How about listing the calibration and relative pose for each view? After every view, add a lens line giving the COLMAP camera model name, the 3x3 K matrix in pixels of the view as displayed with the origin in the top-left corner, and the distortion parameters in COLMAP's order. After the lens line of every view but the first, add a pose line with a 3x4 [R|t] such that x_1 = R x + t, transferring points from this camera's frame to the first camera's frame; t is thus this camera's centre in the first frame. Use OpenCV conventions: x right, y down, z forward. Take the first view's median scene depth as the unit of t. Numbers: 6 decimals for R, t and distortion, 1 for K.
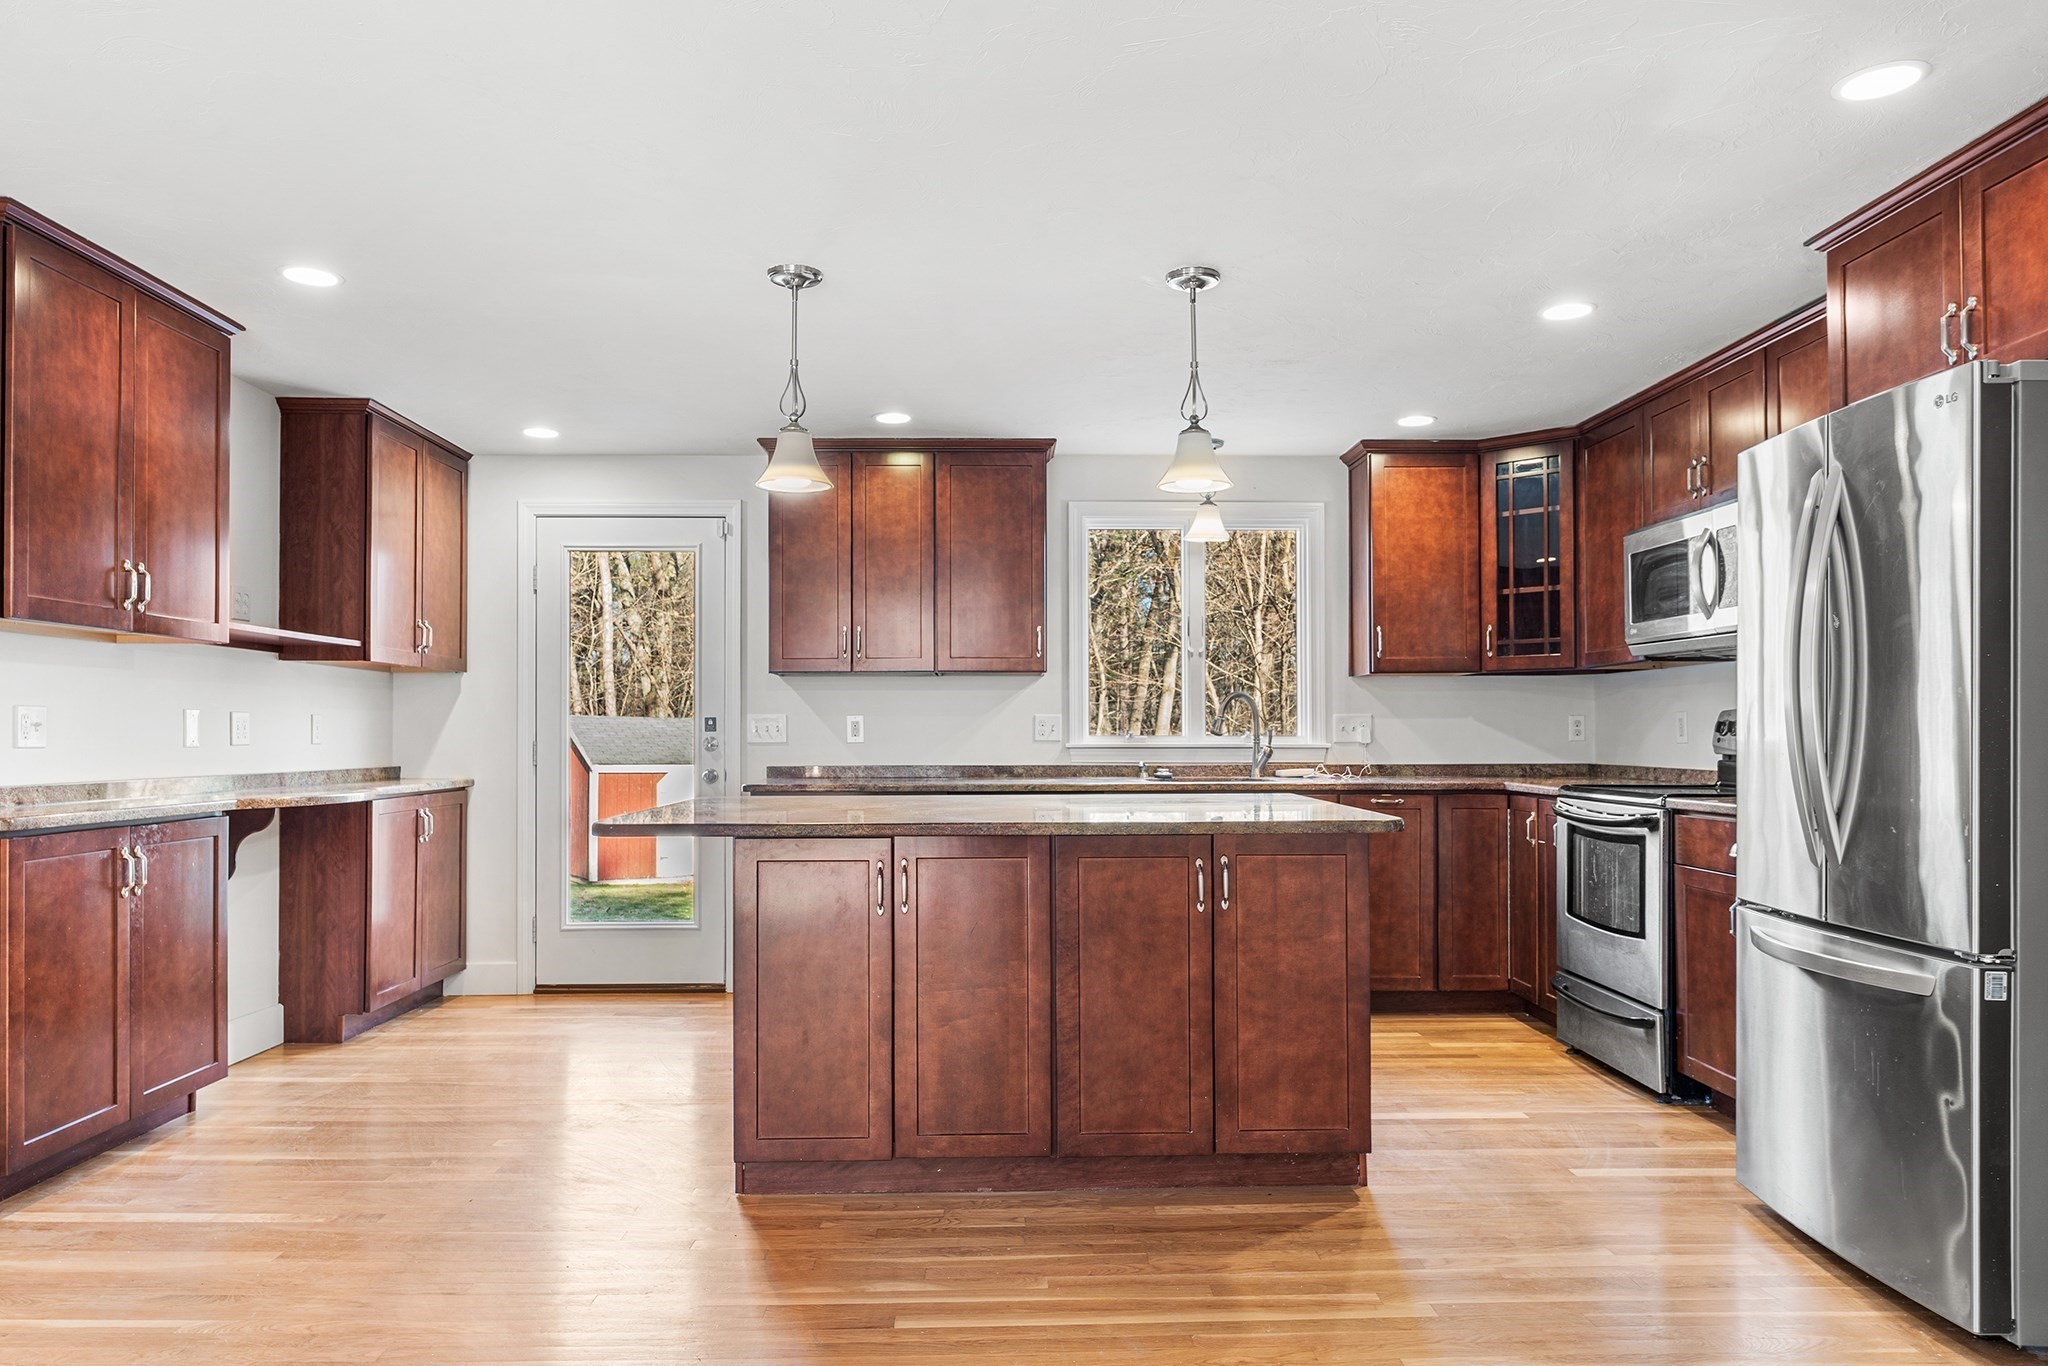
lens RADIAL K [[1352.4, 0, 1042.7], [0, 1352.4, 721.1], [0, 0, 1]] dist [0.011028, -0.008520]
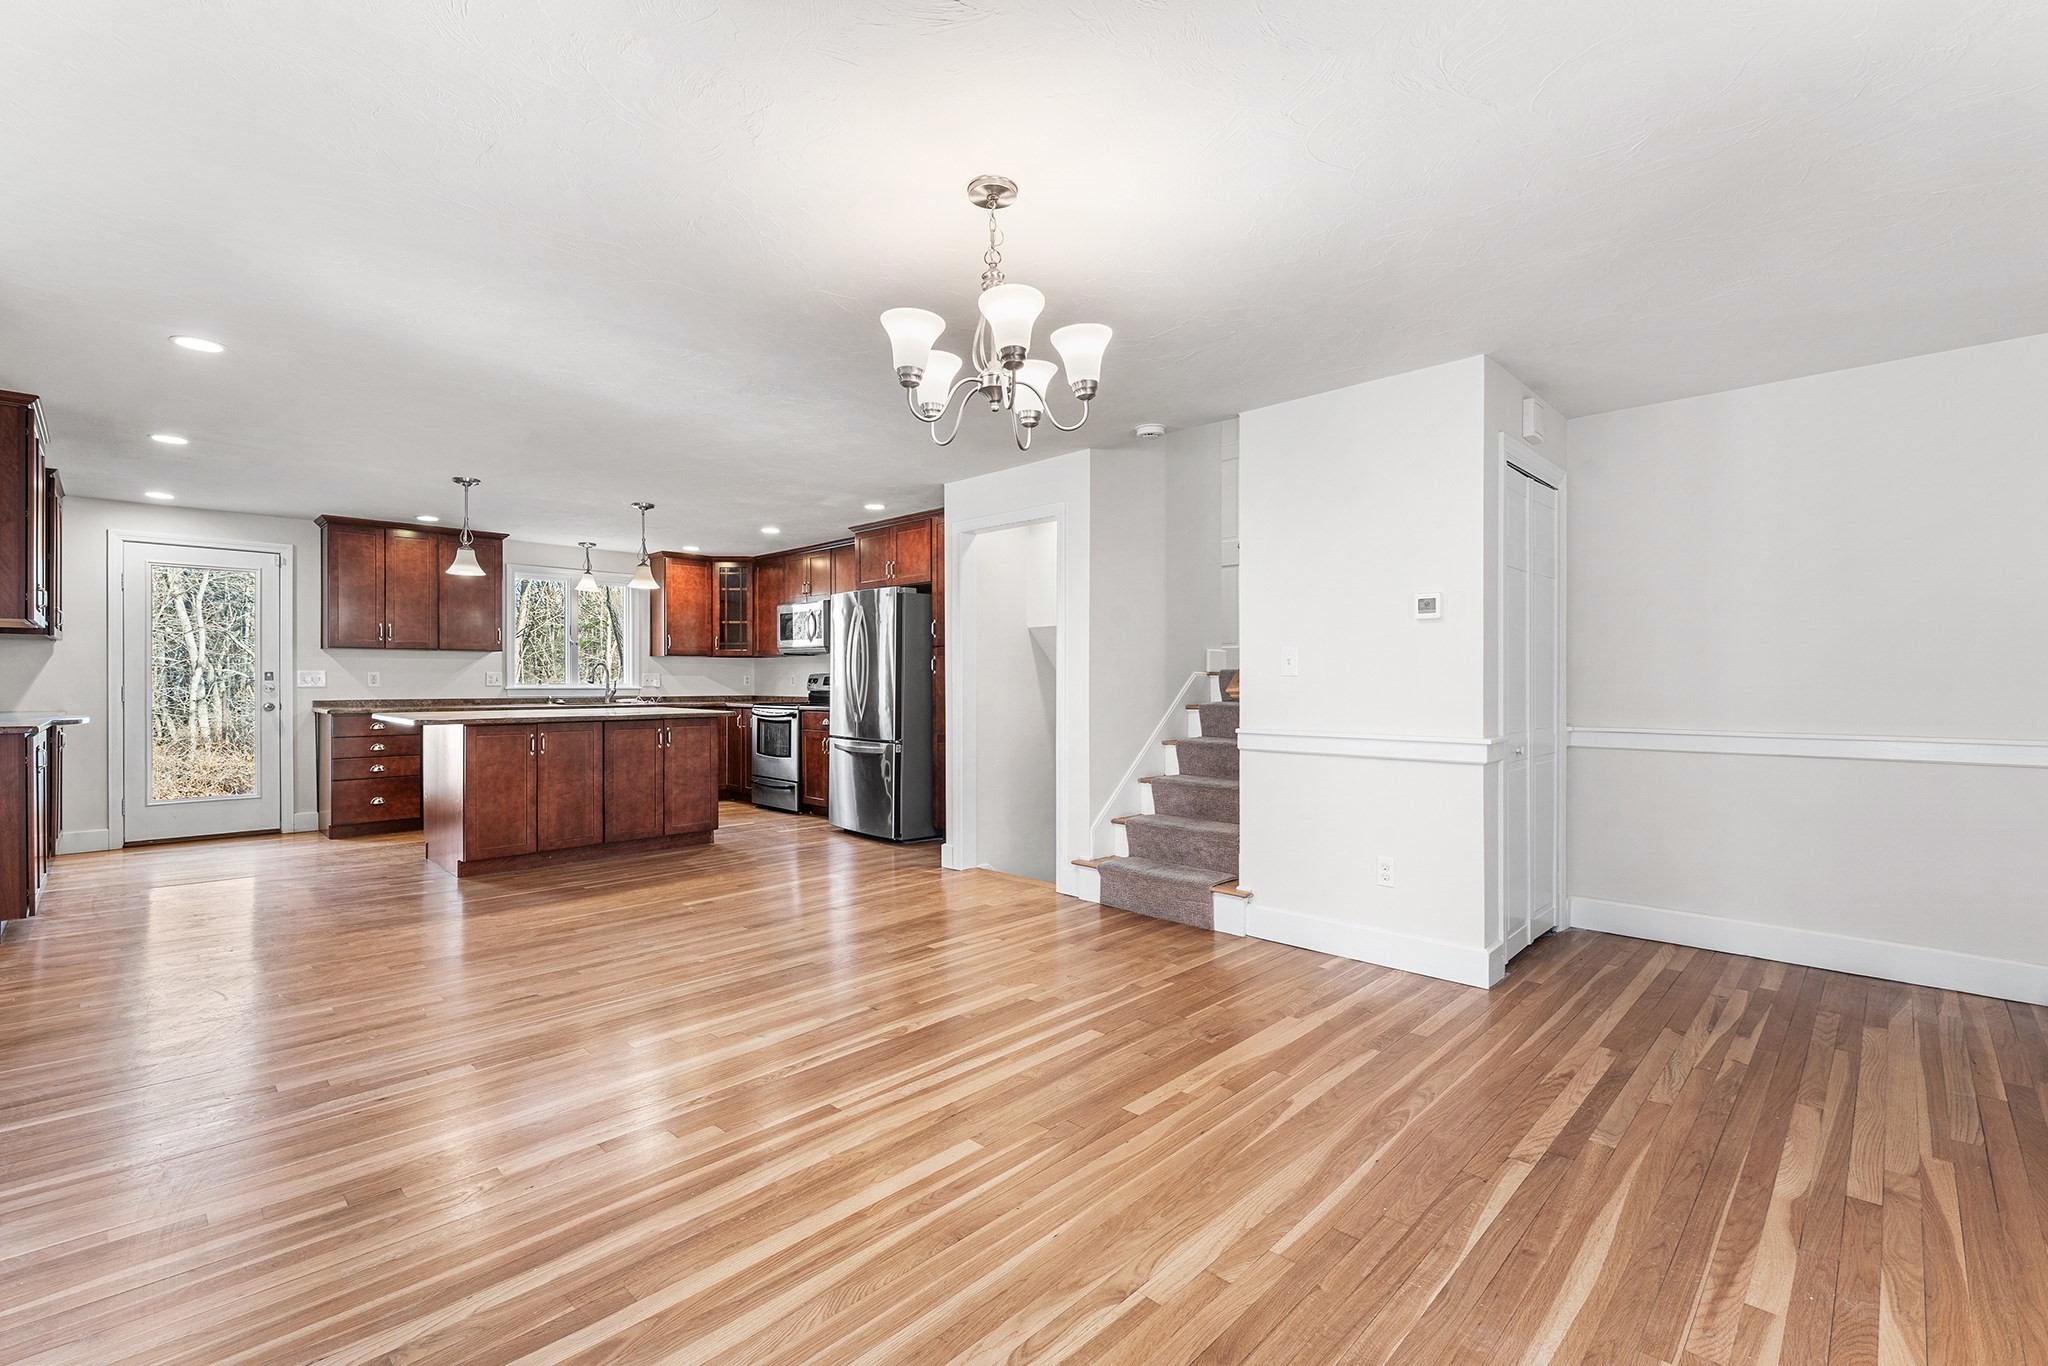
lens RADIAL K [[881.2, 0, 1014.8], [0, 881.2, 681.5], [0, 0, 1]] dist [0.002028, -0.000506]
pose [[0.726159, 0.002245, 0.687523, -0.403510], [-0.009306, 0.999935, 0.006563, -0.008353], [-0.687464, -0.011164, 0.726133, -0.542343]]
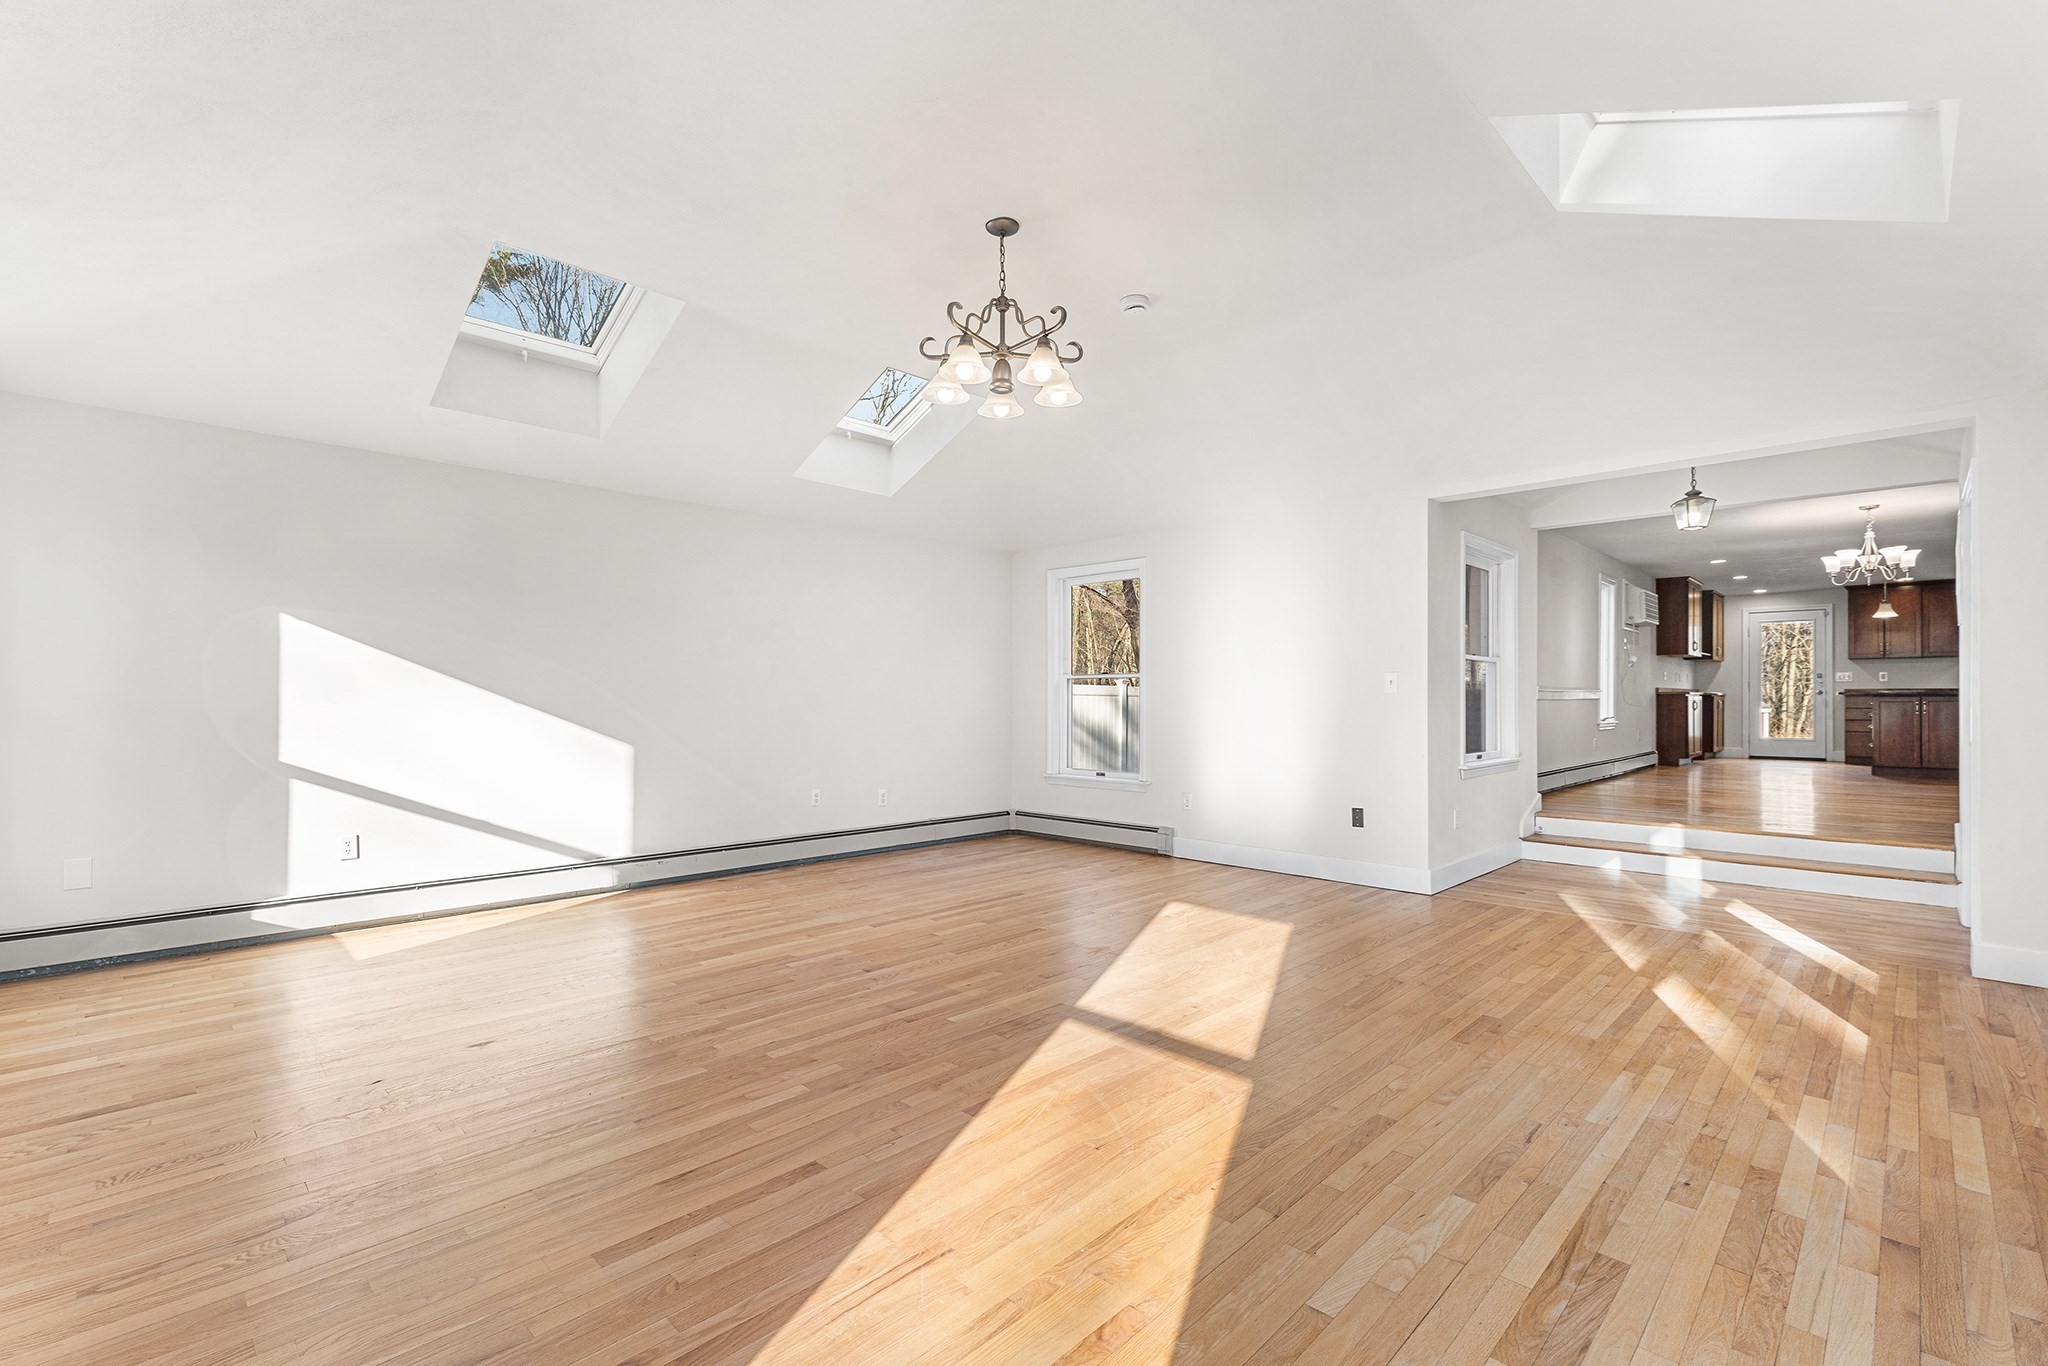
lens RADIAL K [[881.2, 0, 1020.7], [0, 881.2, 697.1], [0, 0, 1]] dist [0.002028, -0.000506]
pose [[0.670994, 0.001990, -0.741460, 0.038461], [0.006499, 0.999942, 0.008565, 0.028259], [0.741434, -0.010565, 0.670943, -2.183100]]
